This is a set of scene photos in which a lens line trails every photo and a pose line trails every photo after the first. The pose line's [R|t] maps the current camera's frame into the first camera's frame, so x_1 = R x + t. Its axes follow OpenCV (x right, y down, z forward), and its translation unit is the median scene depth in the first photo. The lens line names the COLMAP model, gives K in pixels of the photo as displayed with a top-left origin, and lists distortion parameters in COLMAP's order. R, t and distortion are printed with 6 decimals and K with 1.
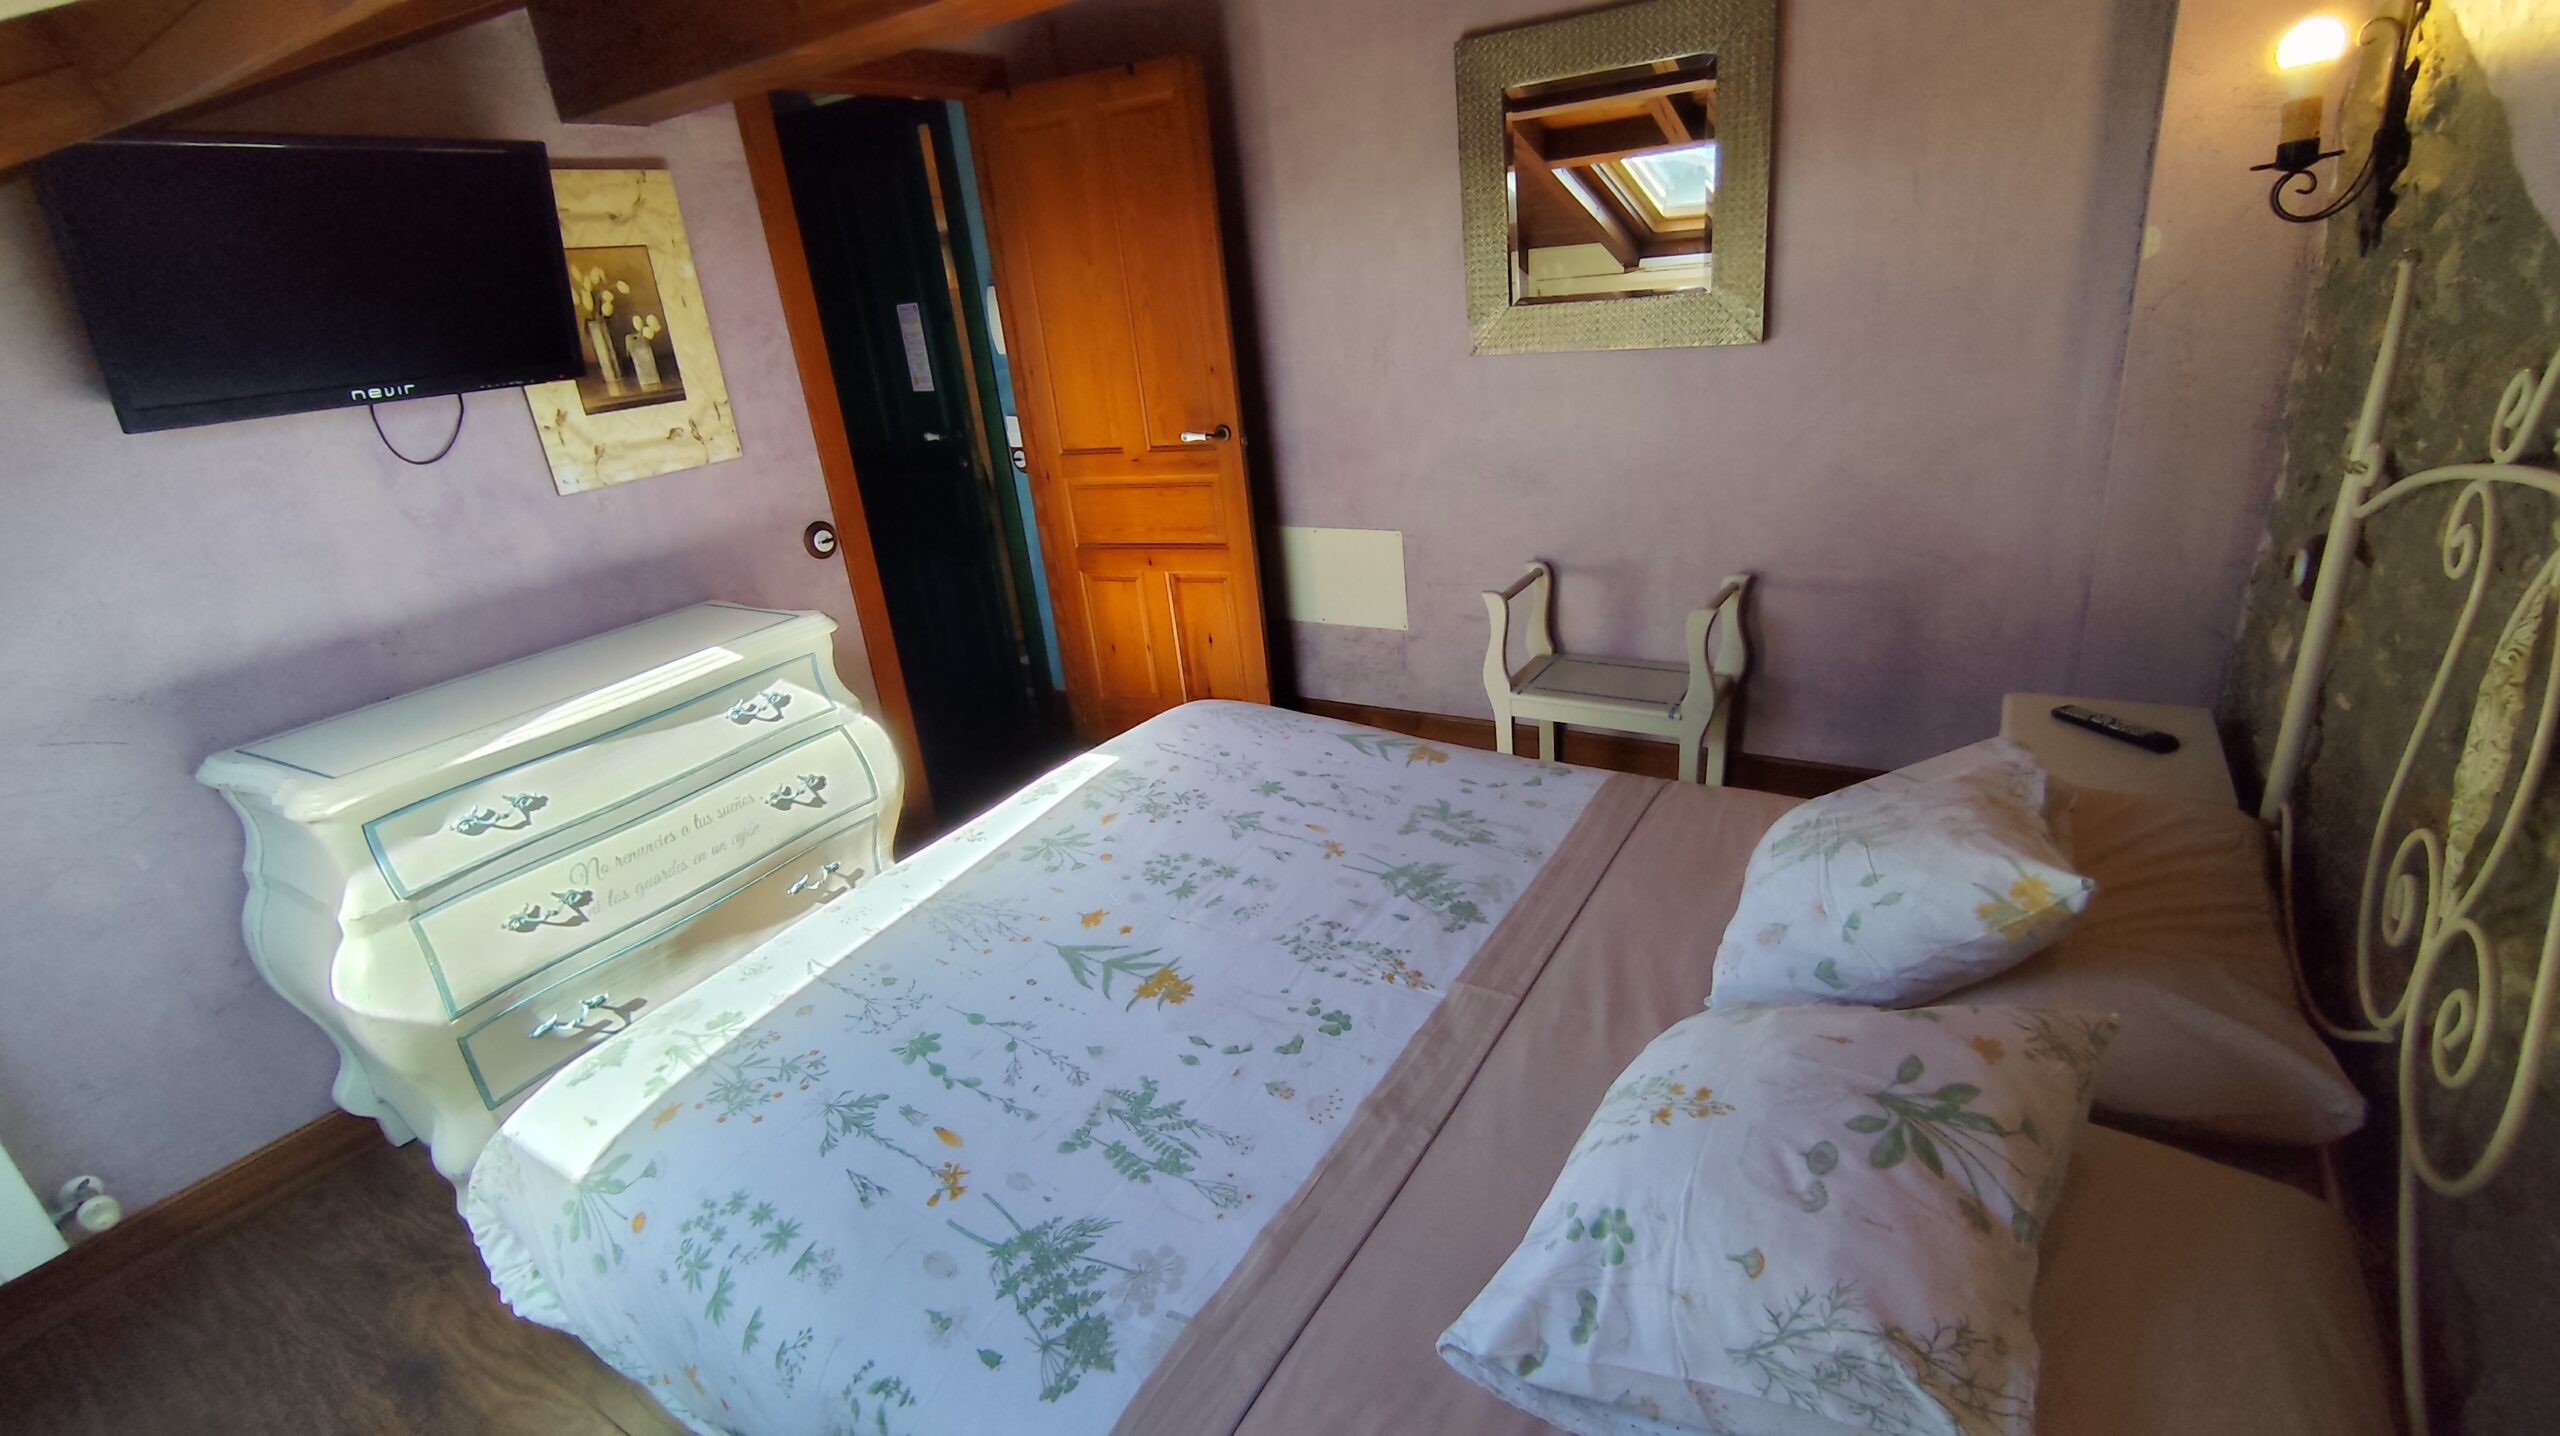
lens RADIAL K [[1154.3, 0, 1291.6], [0, 1154.3, 717.2], [0, 0, 1]] dist [-0.029550, 0.014113]
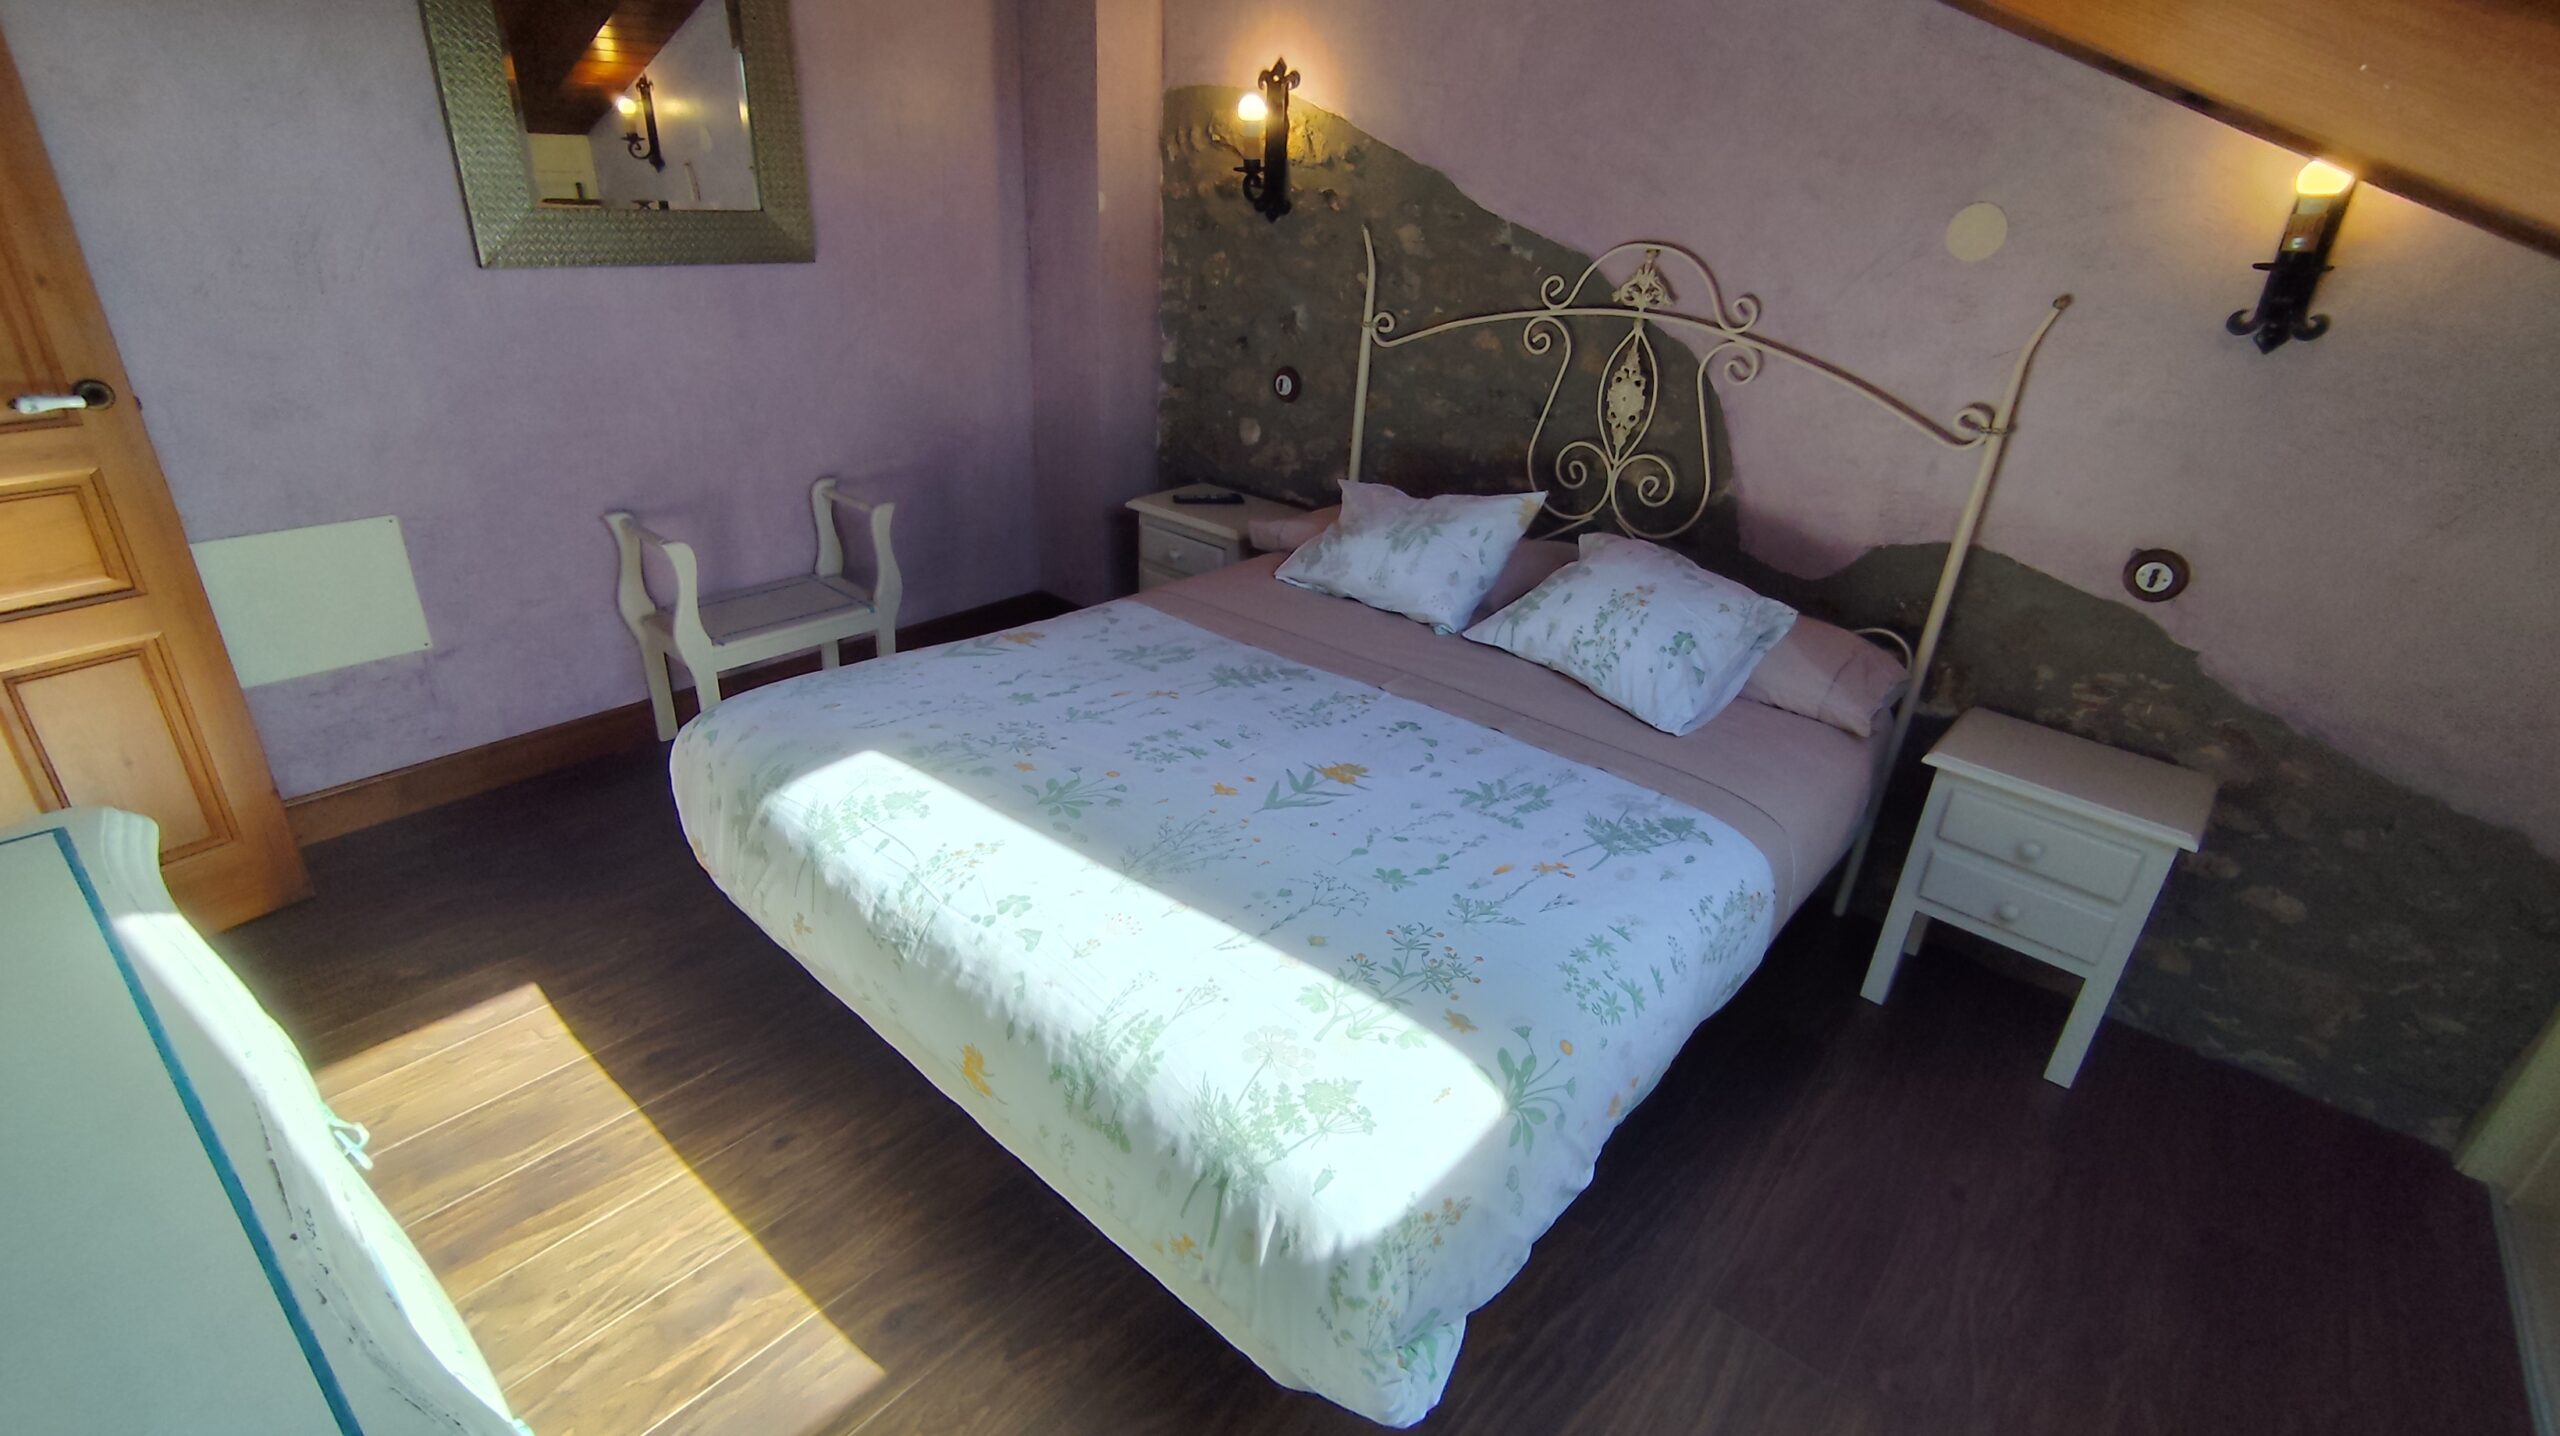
lens RADIAL K [[1154.3, 0, 1291.6], [0, 1154.3, 717.2], [0, 0, 1]] dist [-0.029550, 0.014113]
pose [[0.135277, -0.329981, 0.934244, -1.150775], [0.295028, 0.913556, 0.279955, -0.166483], [-0.945864, 0.237757, 0.220936, 0.709192]]
